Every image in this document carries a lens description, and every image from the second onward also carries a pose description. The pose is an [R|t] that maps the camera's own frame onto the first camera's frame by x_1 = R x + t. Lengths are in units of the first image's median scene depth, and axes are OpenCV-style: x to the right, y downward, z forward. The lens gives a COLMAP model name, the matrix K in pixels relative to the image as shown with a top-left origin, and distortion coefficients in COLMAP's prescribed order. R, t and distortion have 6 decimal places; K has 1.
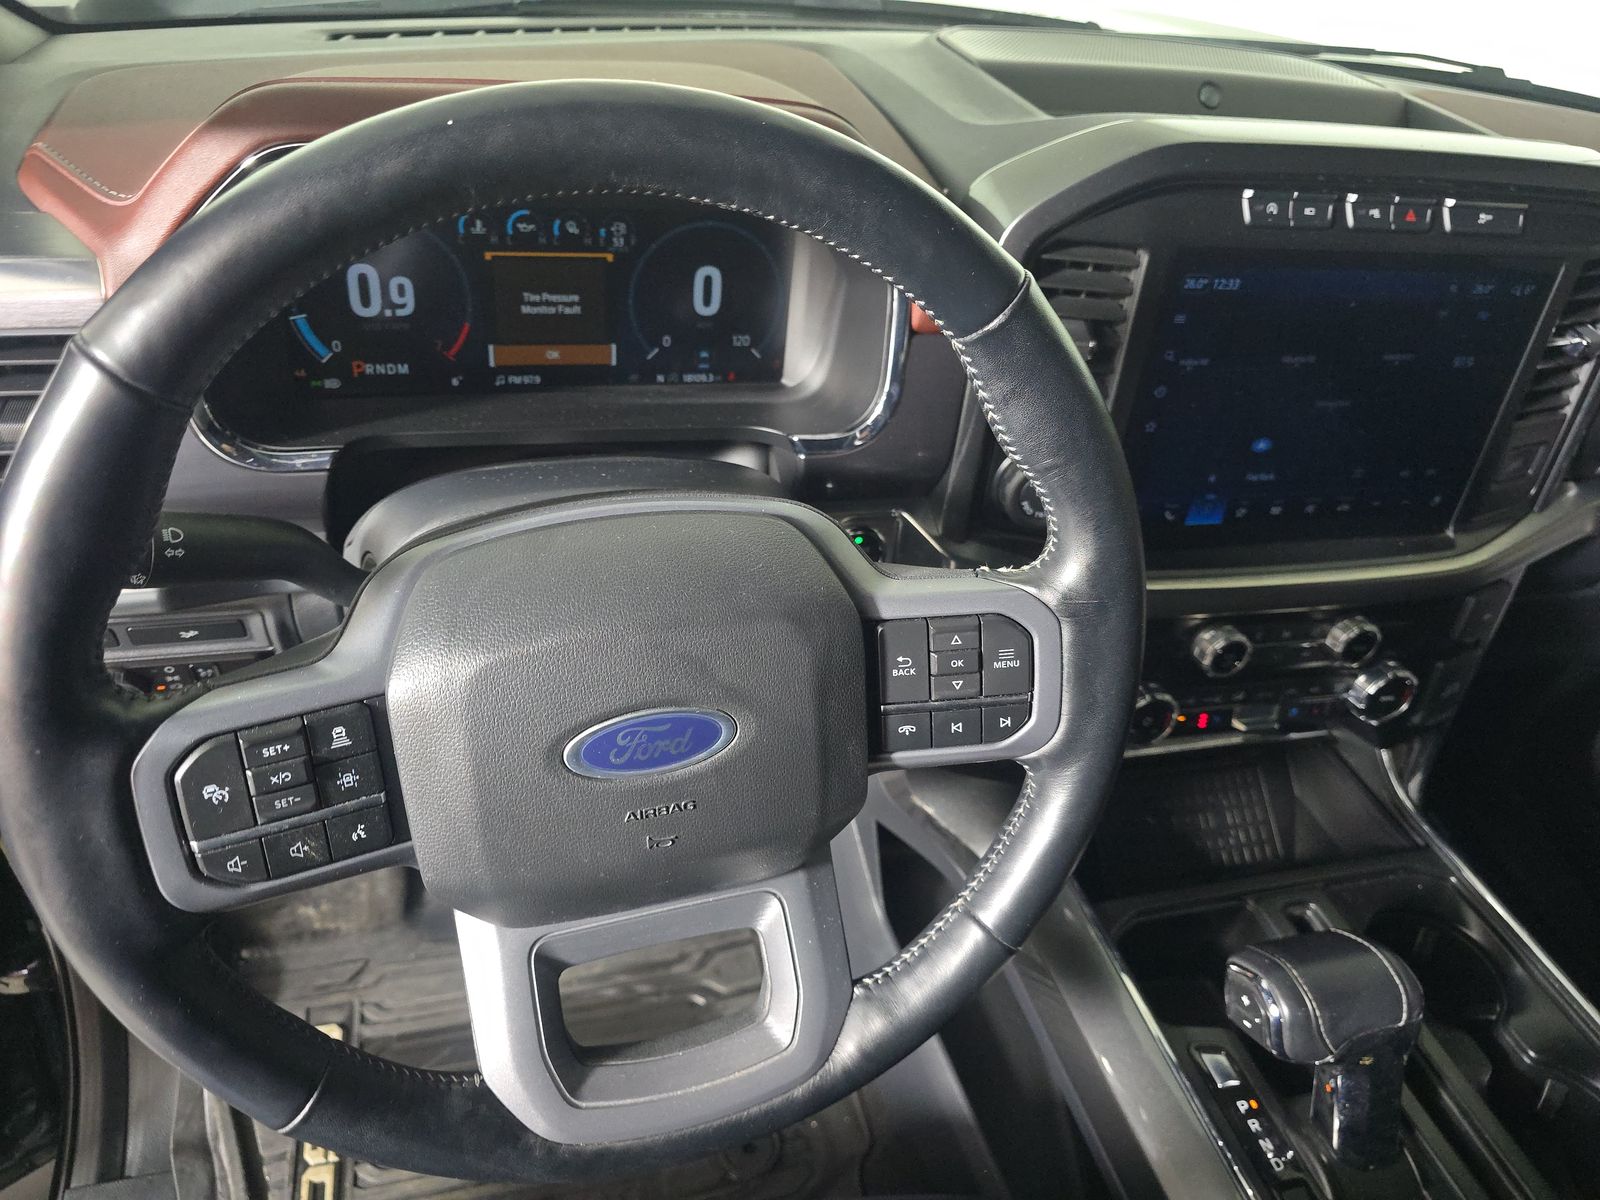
lens RADIAL K [[1054.5, 0, 789.5], [0, 1054.5, 592.4], [0, 0, 1]] dist [0.035324, -0.047819]
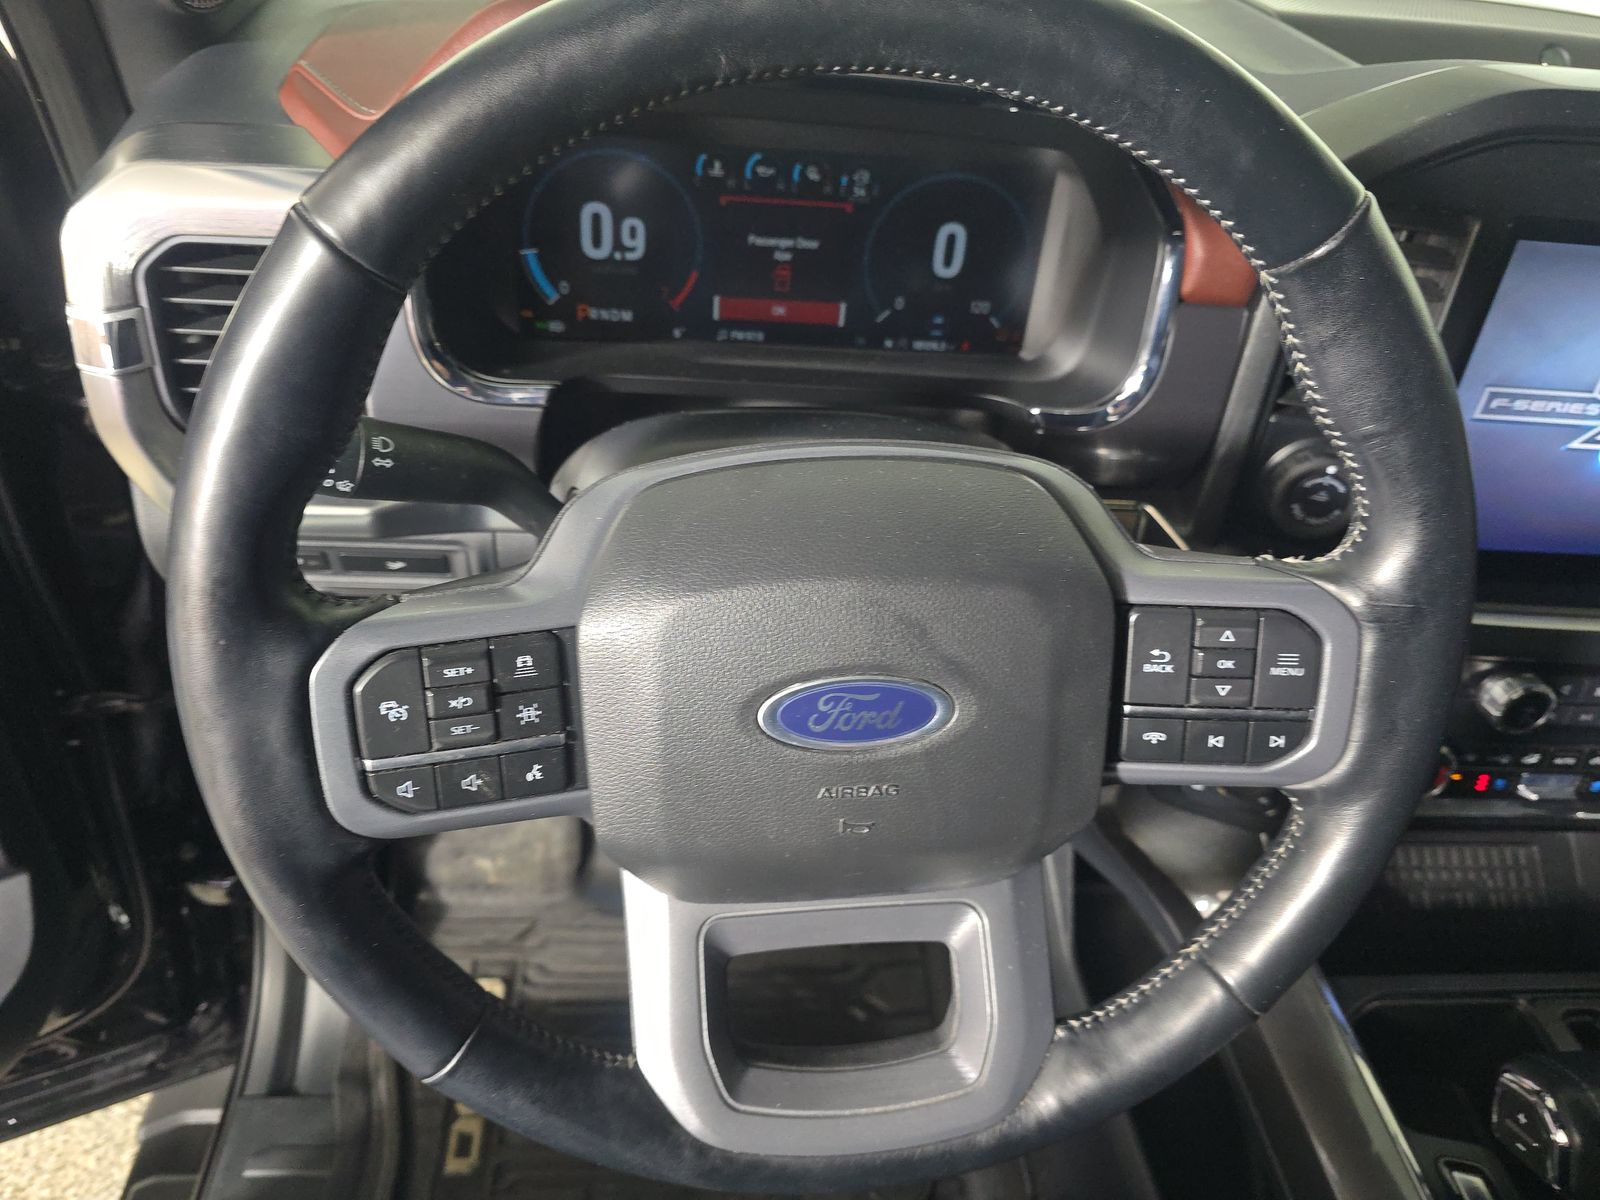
lens RADIAL K [[1067.4, 0, 800.0], [0, 1067.4, 600.0], [0, 0, 1]] dist [0.002301, -0.006260]
pose [[0.981264, 0.095609, -0.167271, -0.031927], [-0.096585, 0.995322, 0.002309, 0.043769], [0.166709, 0.013890, 0.985908, 0.101838]]
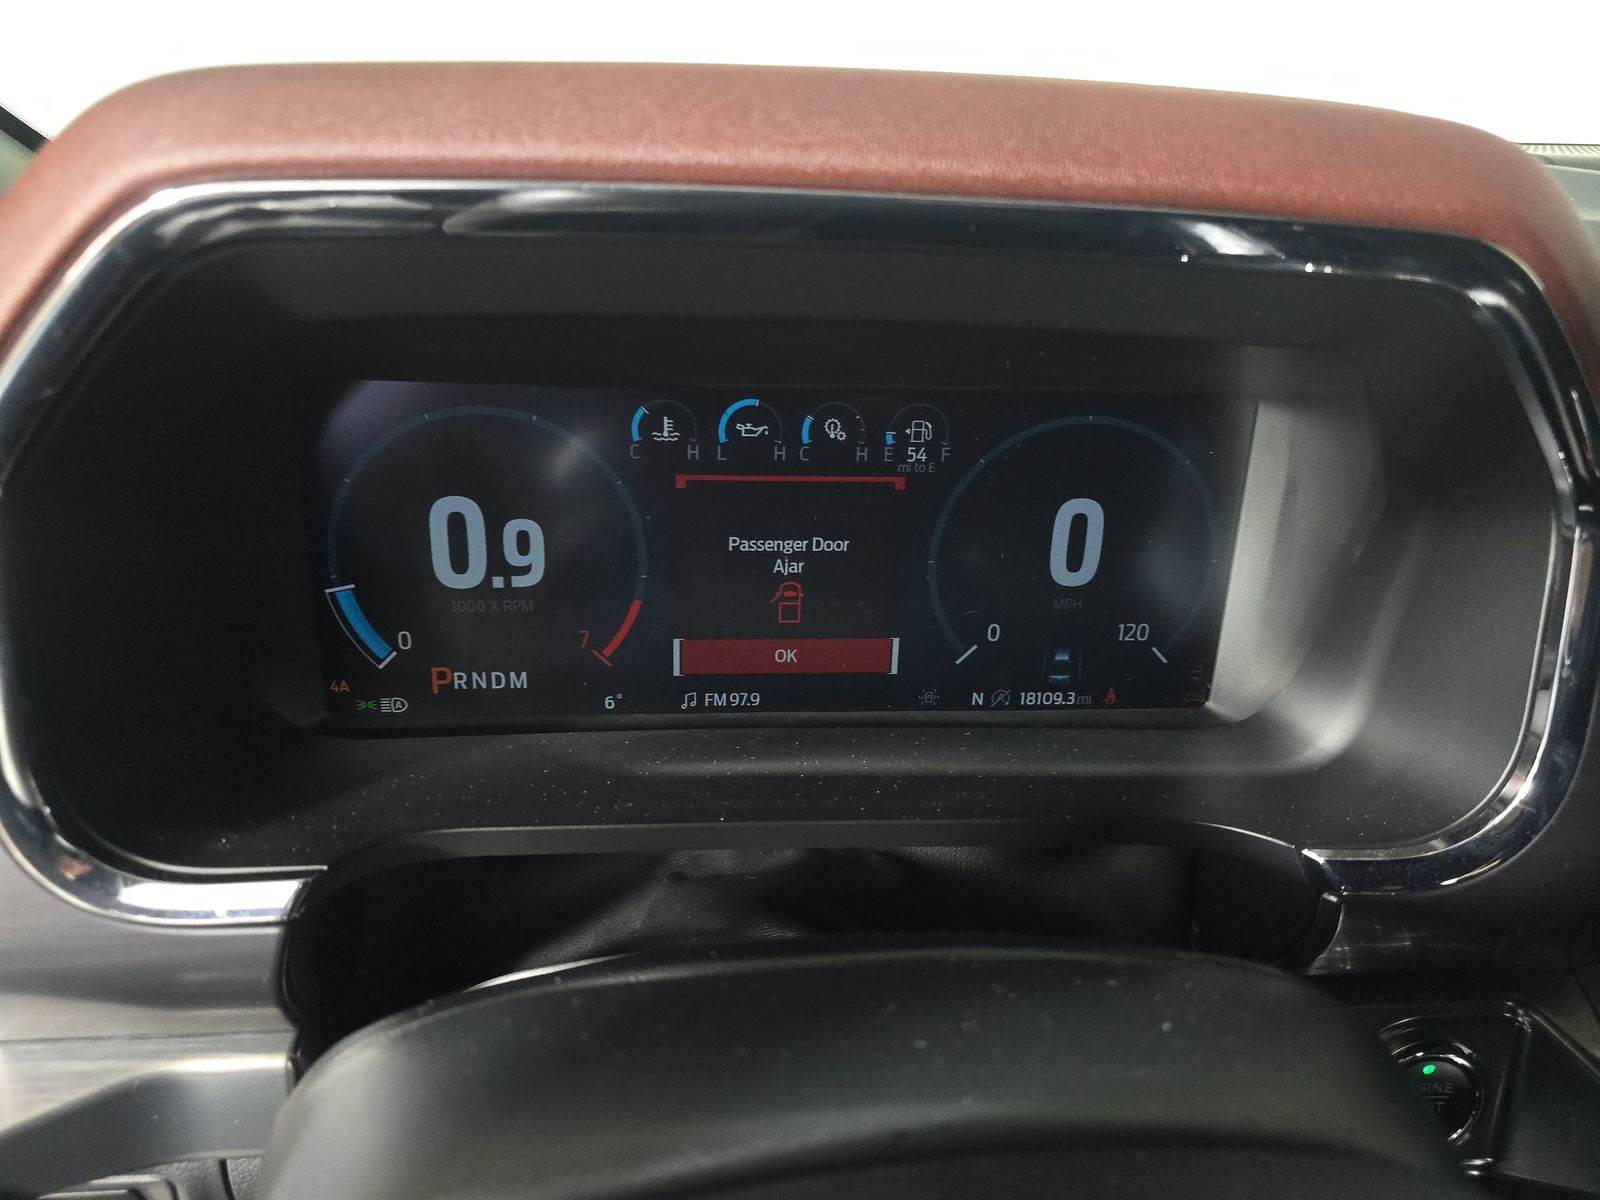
lens RADIAL K [[1054.5, 0, 789.5], [0, 1054.5, 592.4], [0, 0, 1]] dist [0.035324, -0.047819]
pose [[0.978647, 0.005581, -0.205472, -0.168495], [-0.054856, 0.970466, -0.234916, -0.196868], [0.198092, 0.241172, 0.950050, 0.727575]]
